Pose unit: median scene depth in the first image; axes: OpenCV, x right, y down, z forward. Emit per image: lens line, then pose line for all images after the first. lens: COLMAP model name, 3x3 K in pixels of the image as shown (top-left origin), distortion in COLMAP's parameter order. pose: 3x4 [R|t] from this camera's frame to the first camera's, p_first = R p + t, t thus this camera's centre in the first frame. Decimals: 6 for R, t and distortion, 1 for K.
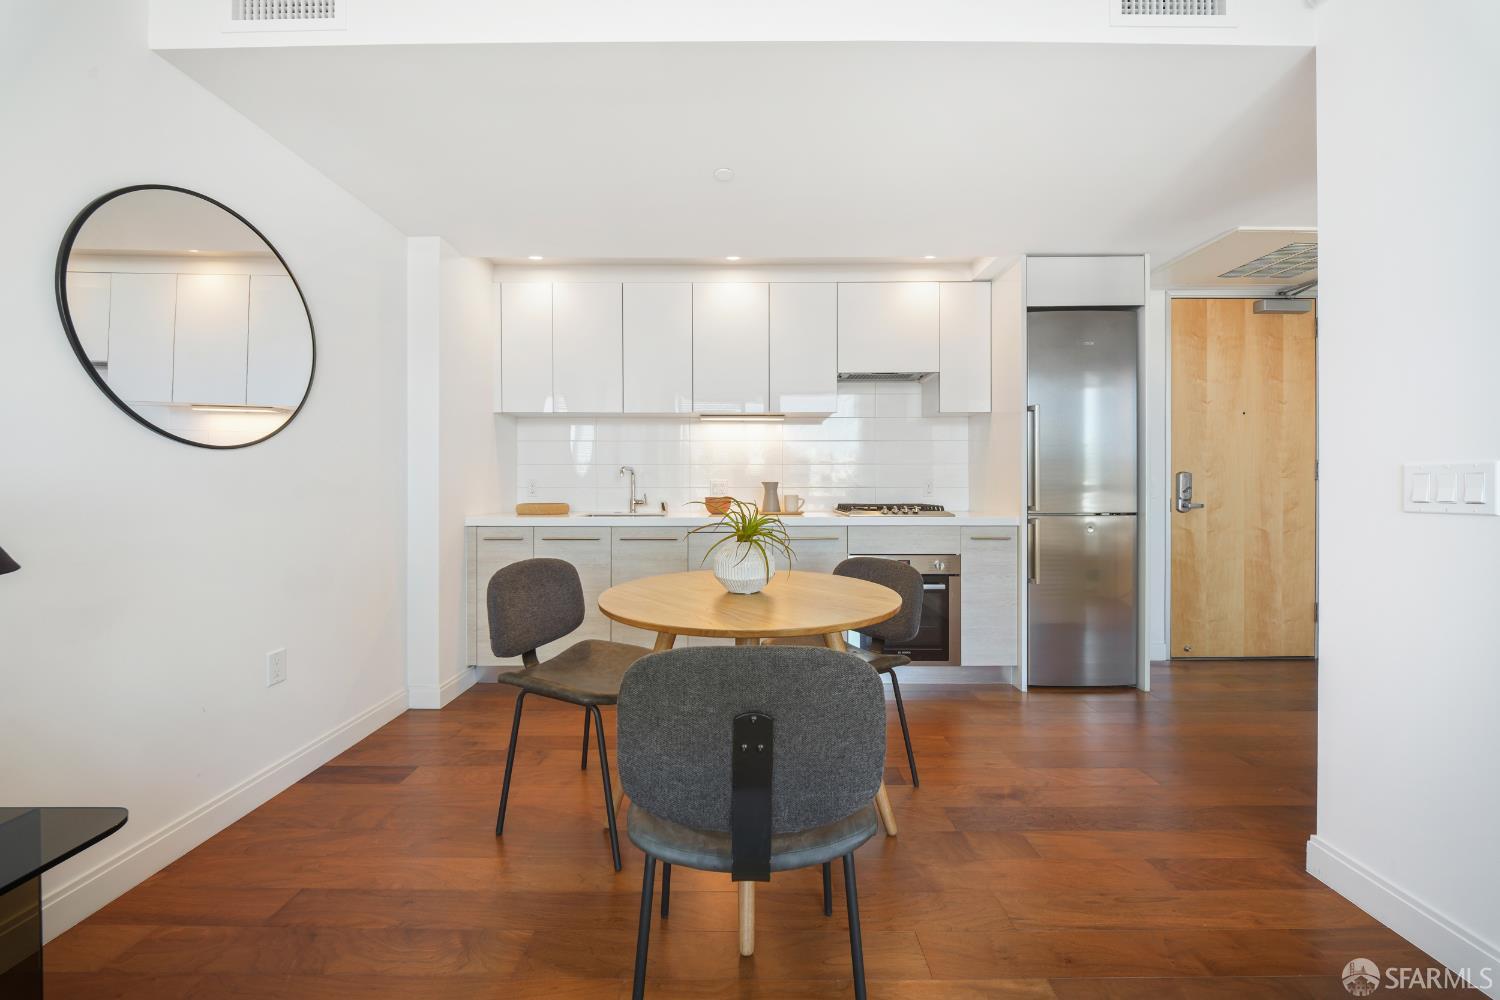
lens RADIAL K [[529.2, 0, 748.8], [0, 529.2, 487.9], [0, 0, 1]] dist [0.004550, -0.003818]
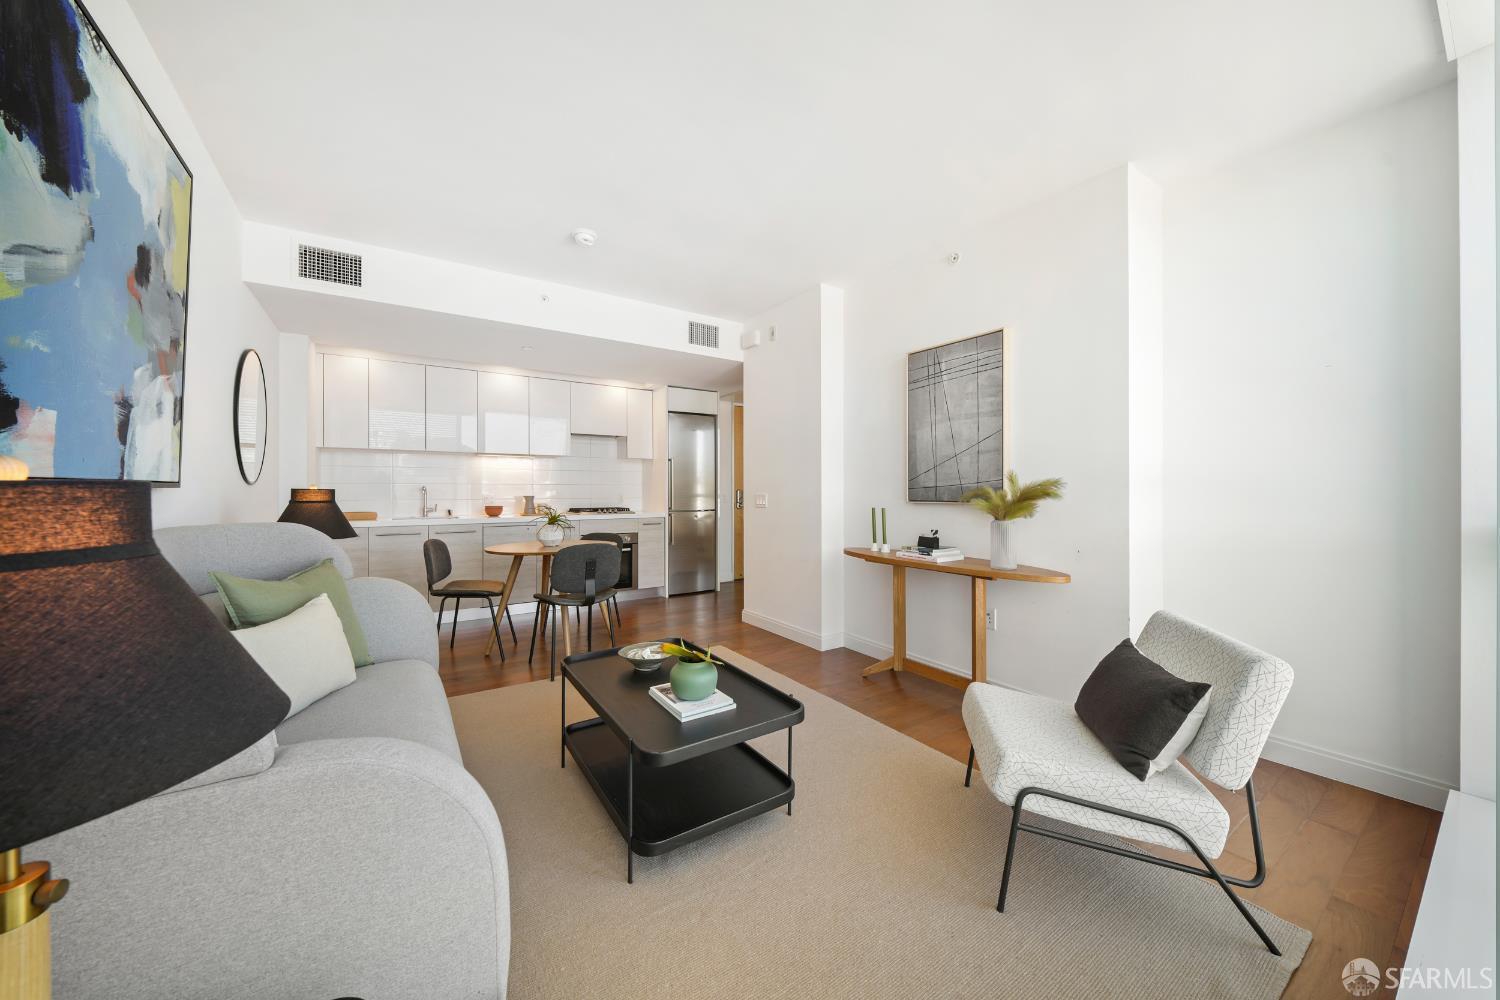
lens RADIAL K [[529.2, 0, 738.3], [0, 529.2, 490.8], [0, 0, 1]] dist [0.004550, -0.003818]
pose [[0.840494, -0.000881, 0.541820, -0.333666], [0.002233, 0.999996, -0.001838, -0.023992], [-0.541816, 0.002755, 0.840492, -0.814076]]
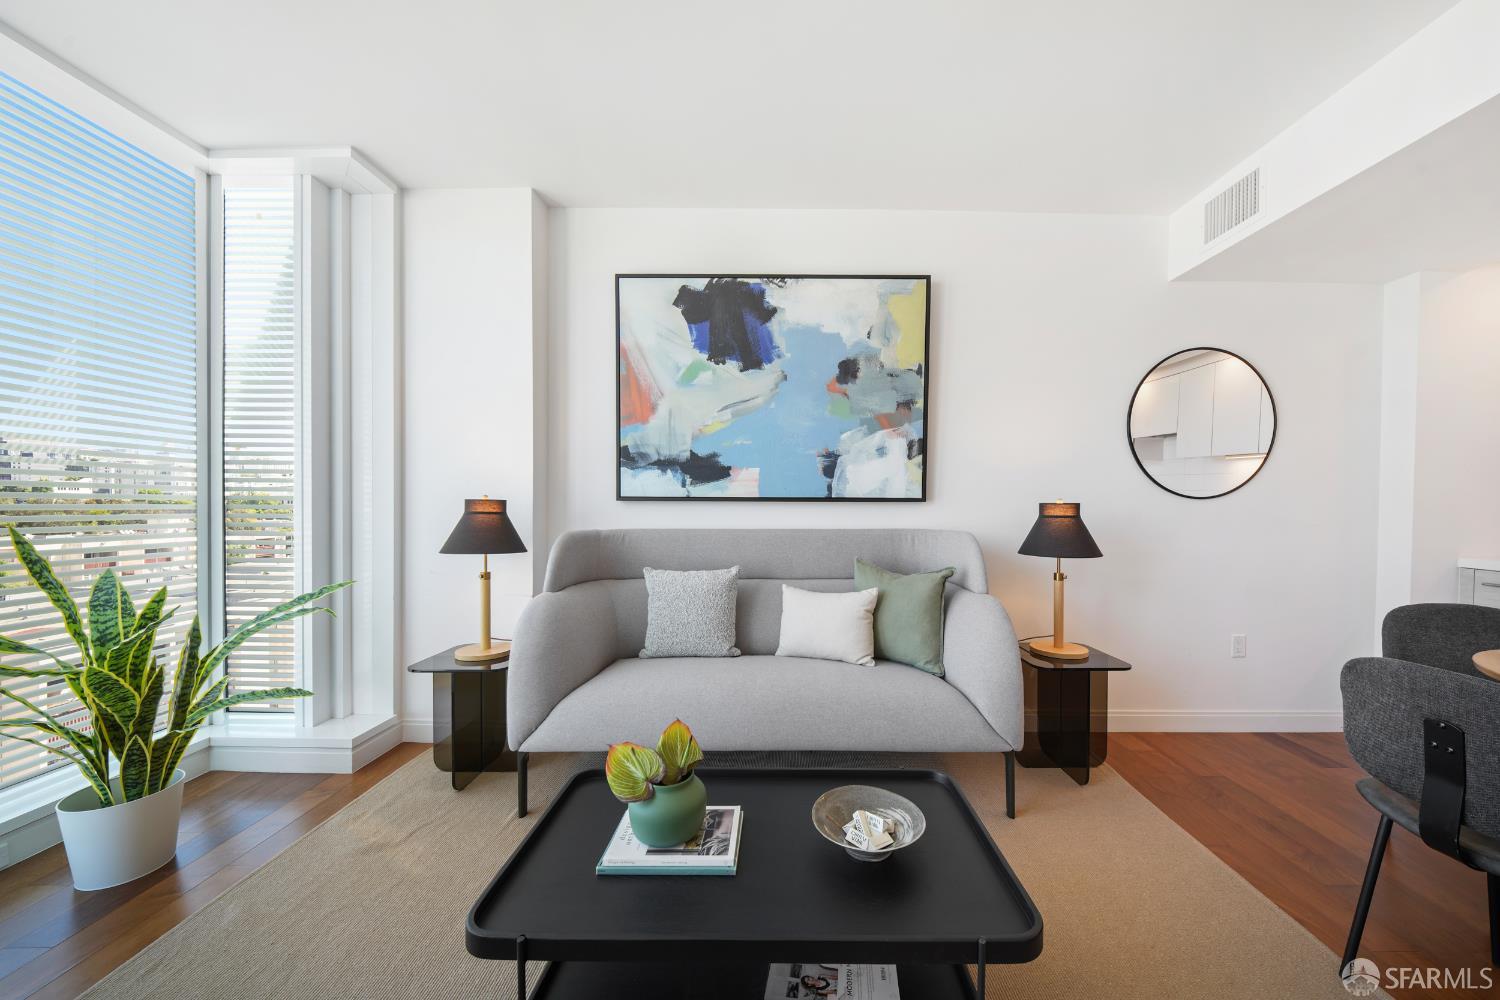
lens RADIAL K [[529.2, 0, 780.6], [0, 529.2, 513.7], [0, 0, 1]] dist [0.004550, -0.003818]
pose [[0.007137, 0.018170, -0.999809, 0.348475], [-0.009806, 0.999788, 0.018100, -0.024506], [0.999926, 0.009675, 0.007313, -0.172451]]
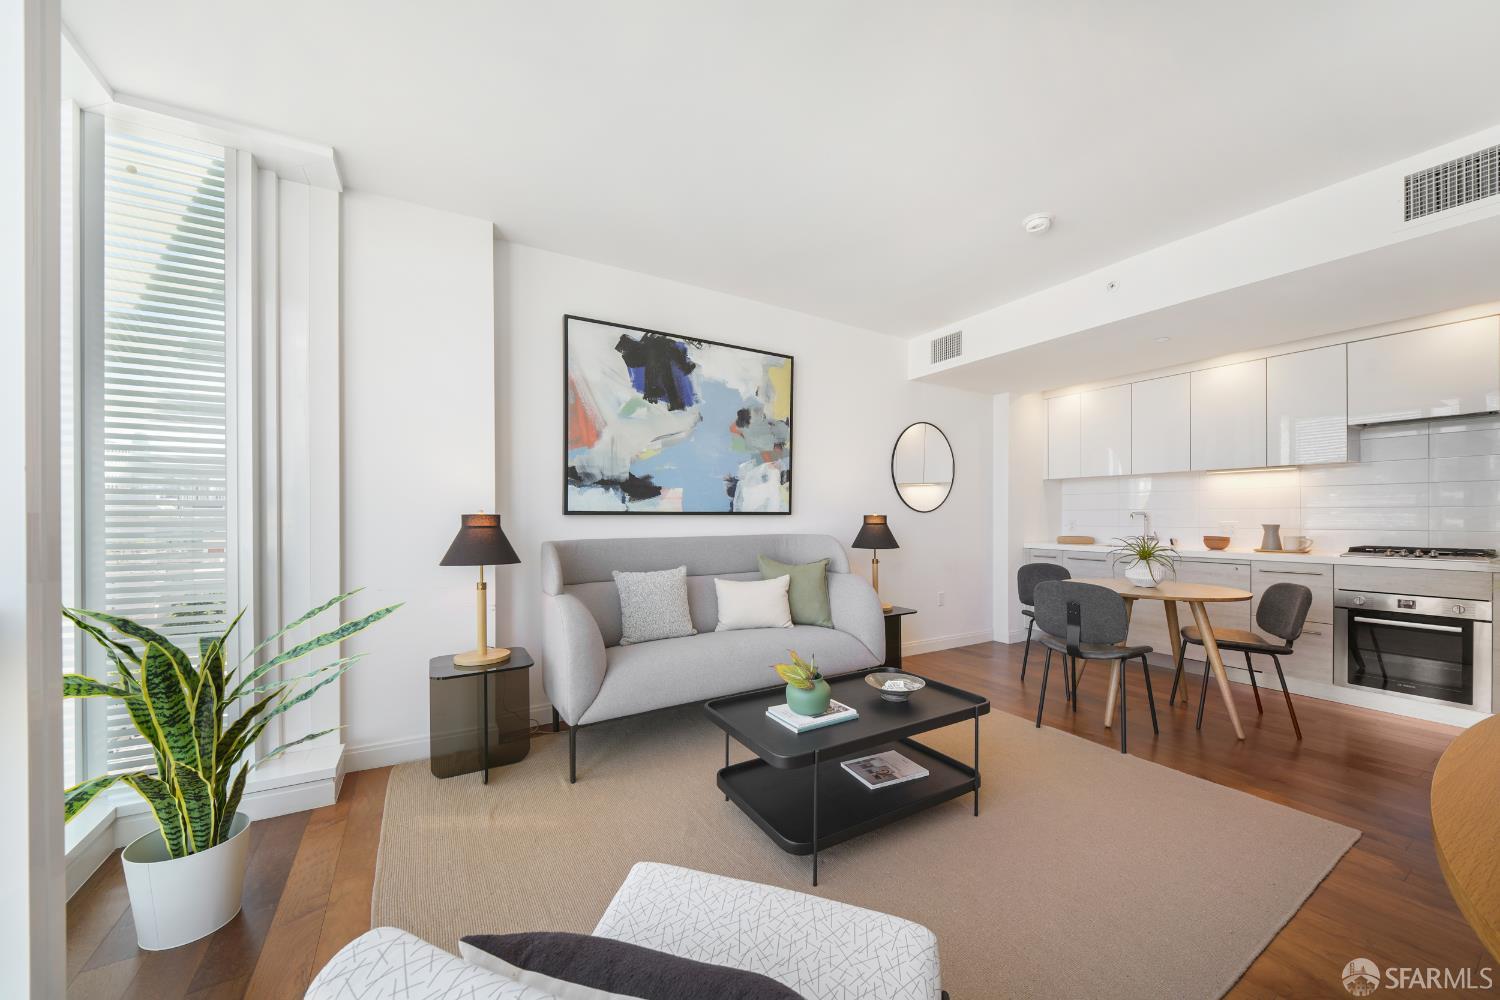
lens RADIAL K [[529.2, 0, 755.8], [0, 529.2, 522.3], [0, 0, 1]] dist [0.004550, -0.003818]
pose [[0.516334, 0.010511, -0.856323, 0.499466], [-0.004078, 0.999944, 0.009815, -0.024713], [0.856378, -0.001576, 0.516348, -0.651830]]
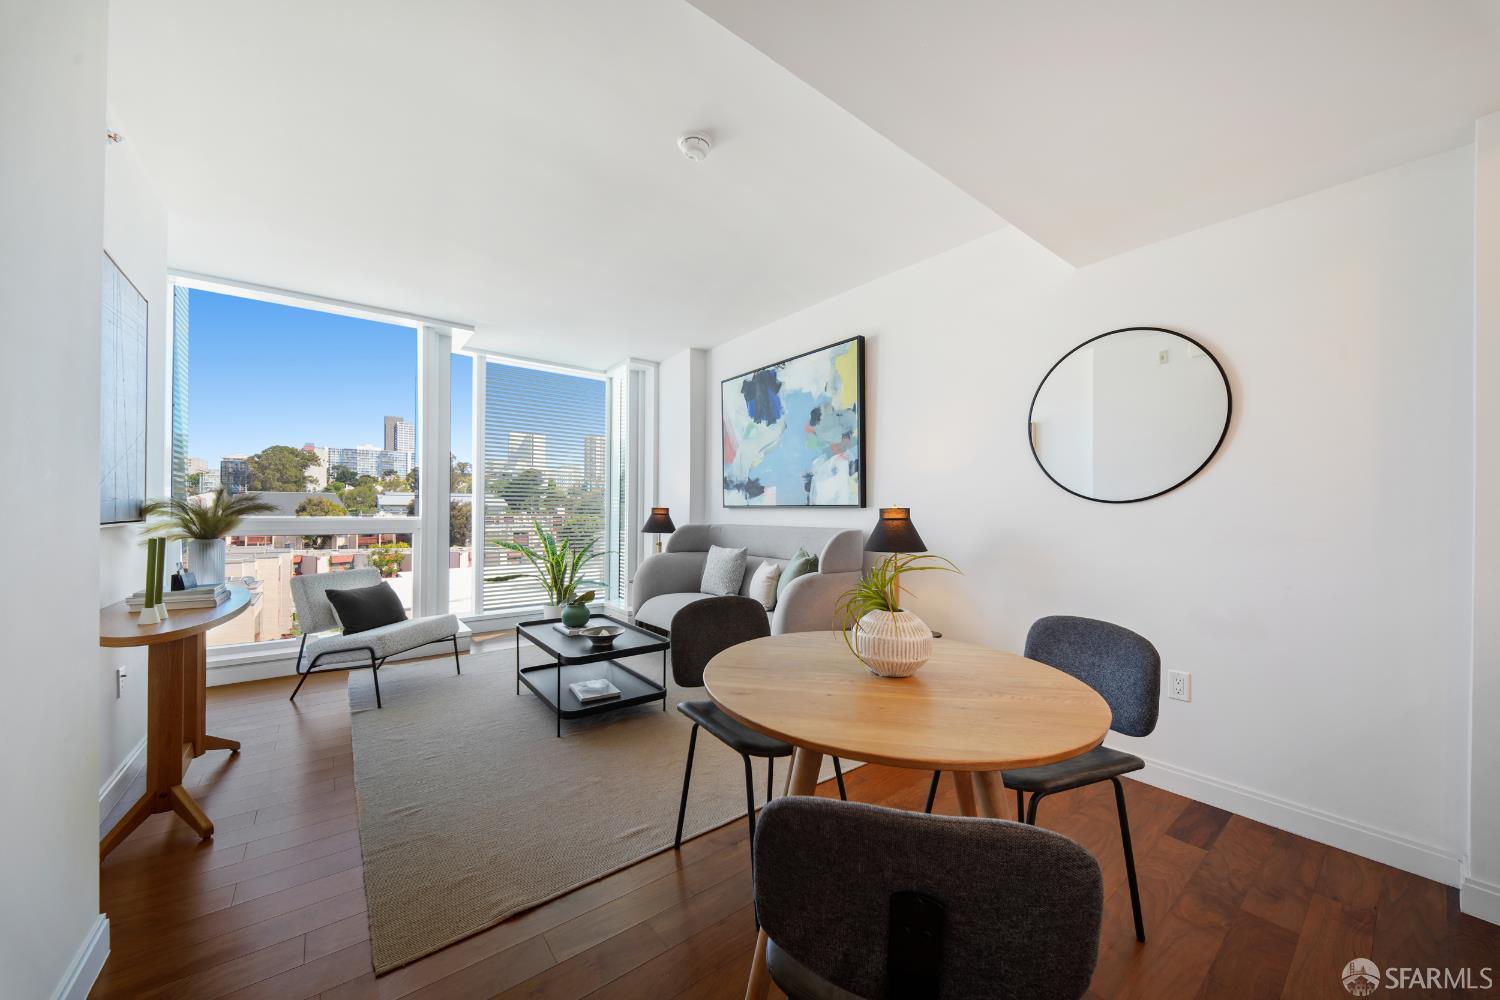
lens RADIAL K [[529.2, 0, 754.7], [0, 529.2, 511.6], [0, 0, 1]] dist [0.004550, -0.003818]
pose [[-0.781775, -0.005672, -0.623535, 0.356728], [-0.010420, 0.999938, 0.003967, -0.025075], [0.623474, 0.009599, -0.781786, 0.846420]]
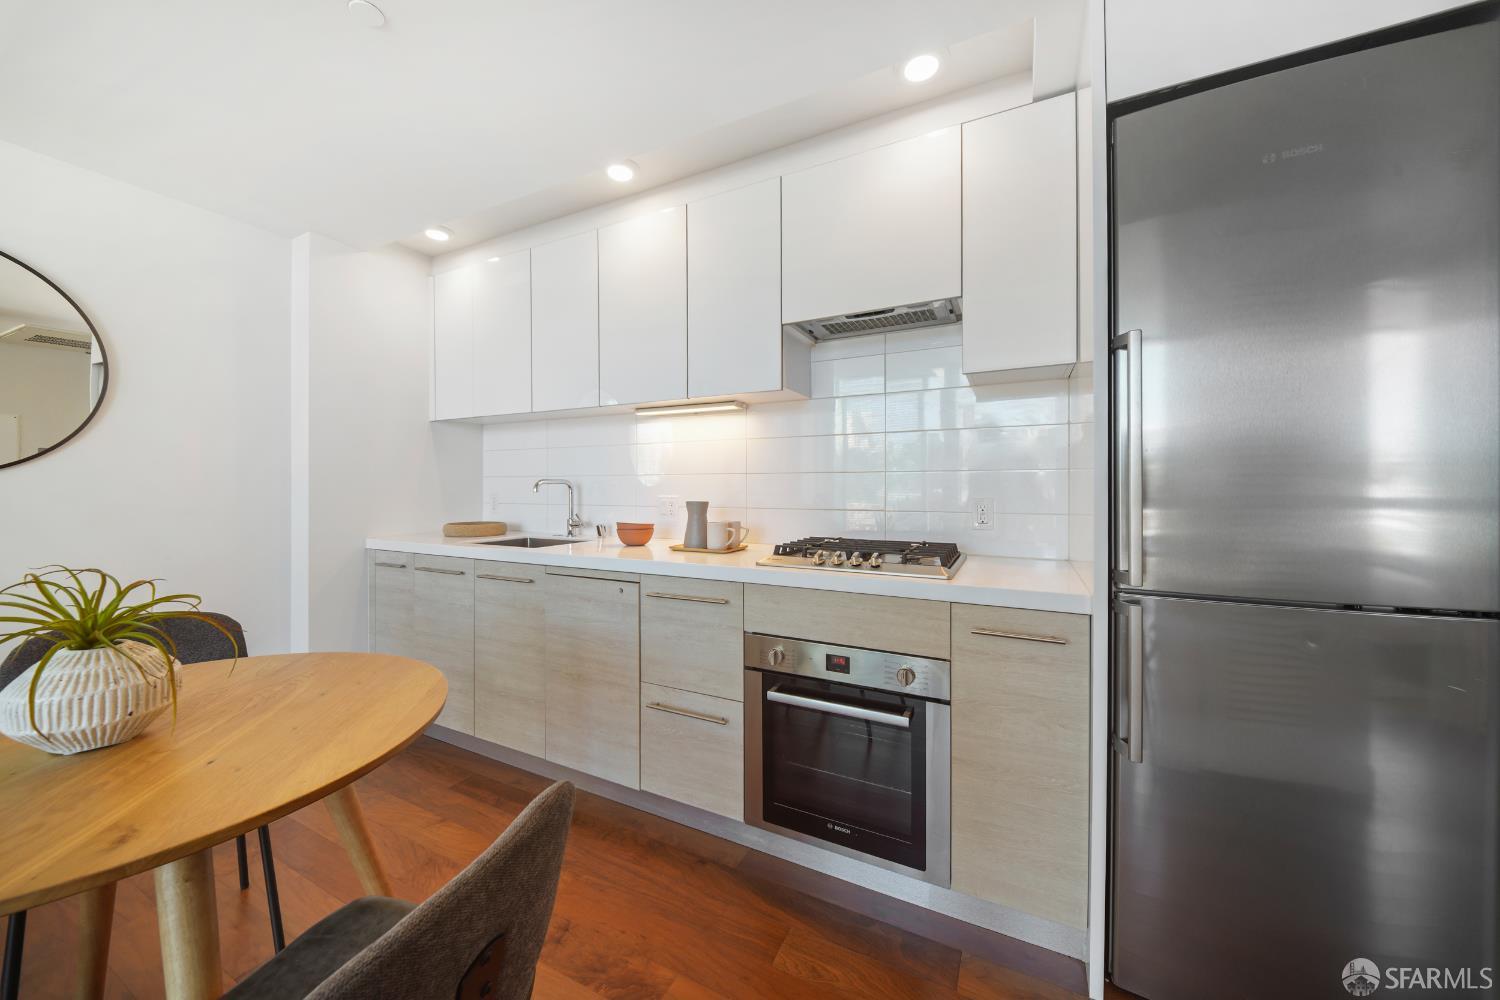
lens RADIAL K [[529.2, 0, 736.6], [0, 529.2, 493.4], [0, 0, 1]] dist [0.004550, -0.003818]
pose [[0.890587, 0.005363, -0.454781, 0.426939], [-0.003255, 0.999980, 0.005417, -0.027934], [0.454801, -0.003344, 0.890587, 0.458169]]
